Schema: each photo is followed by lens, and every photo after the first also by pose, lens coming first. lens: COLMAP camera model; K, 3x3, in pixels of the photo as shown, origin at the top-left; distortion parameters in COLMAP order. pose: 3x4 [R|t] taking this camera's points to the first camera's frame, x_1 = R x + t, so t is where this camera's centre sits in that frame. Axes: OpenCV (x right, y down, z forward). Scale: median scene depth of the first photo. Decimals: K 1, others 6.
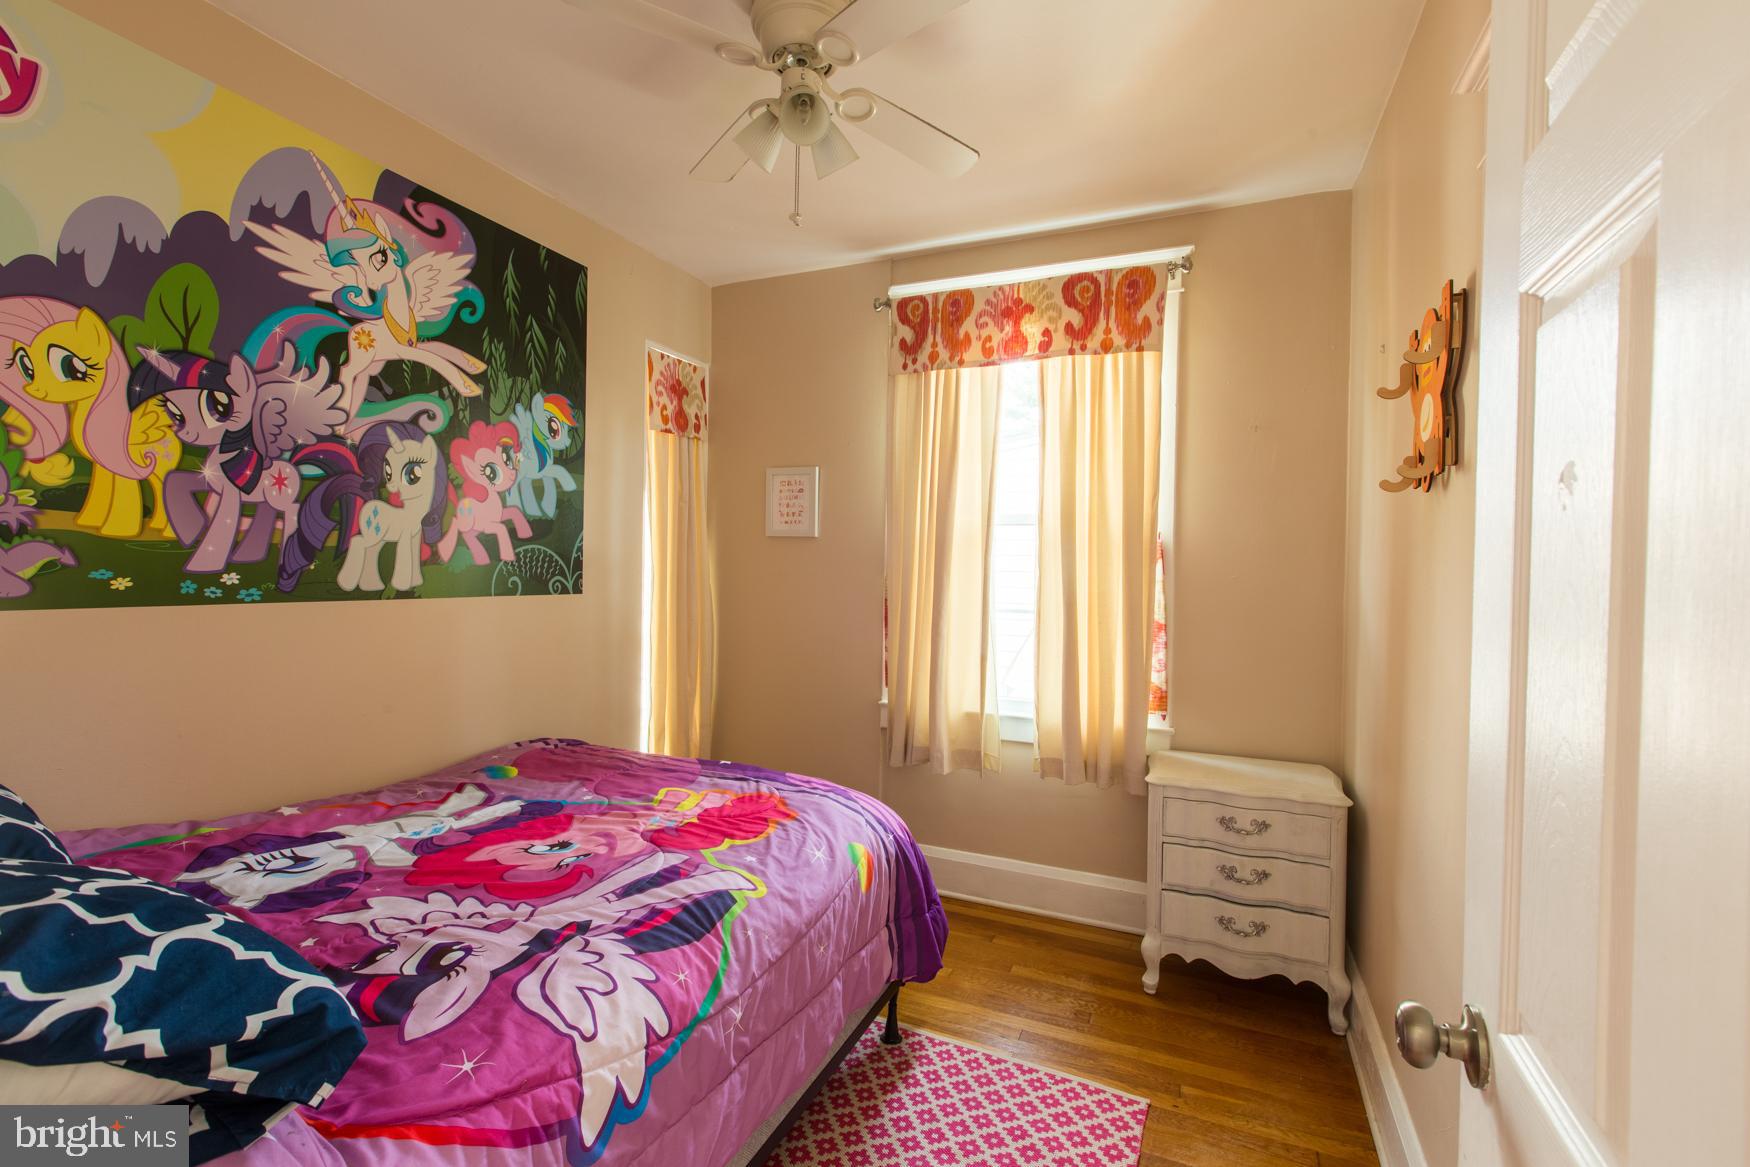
lens RADIAL K [[795.3, 0, 860.9], [0, 795.3, 575.2], [0, 0, 1]] dist [-0.008765, -0.001201]
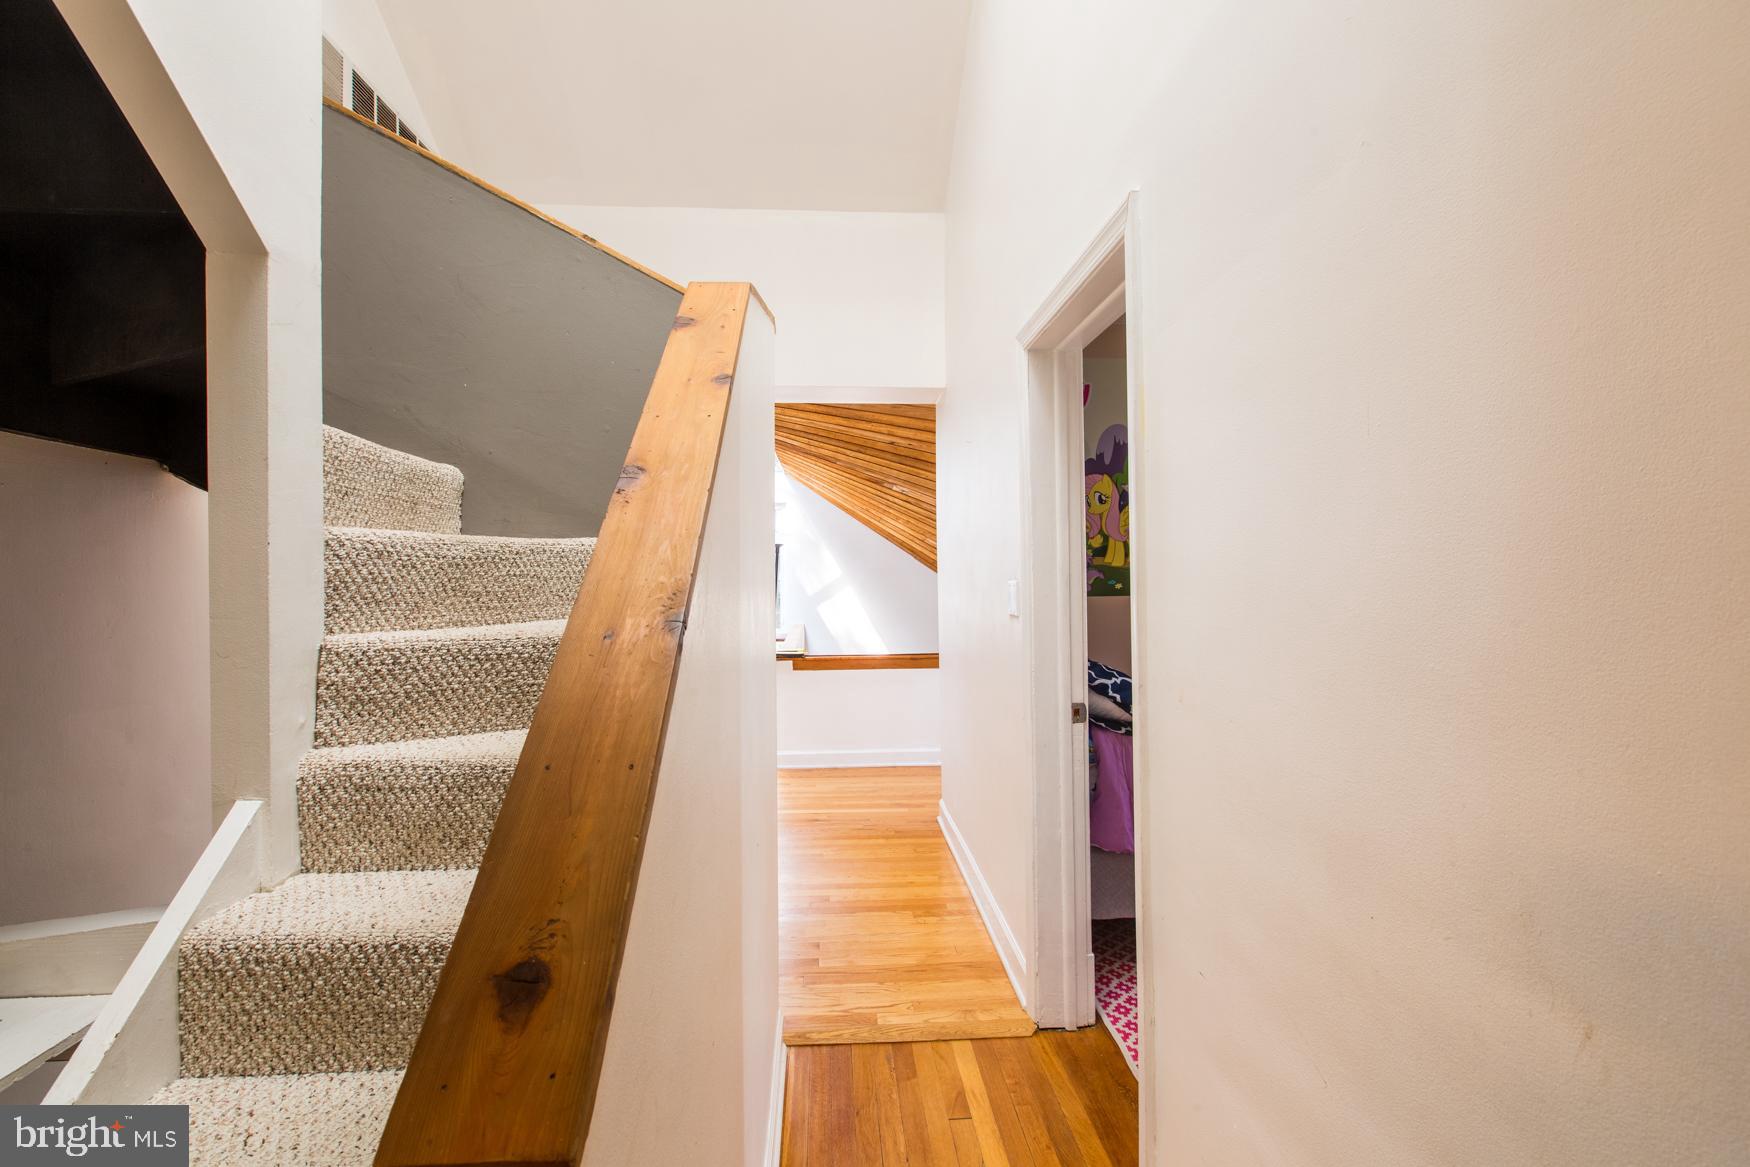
lens RADIAL K [[795.3, 0, 860.9], [0, 795.3, 575.2], [0, 0, 1]] dist [-0.008765, -0.001201]
pose [[0.465642, -0.024477, -0.884635, 0.864663], [0.011593, 0.999700, -0.021558, 0.021846], [0.884897, -0.000217, 0.465786, -0.847660]]
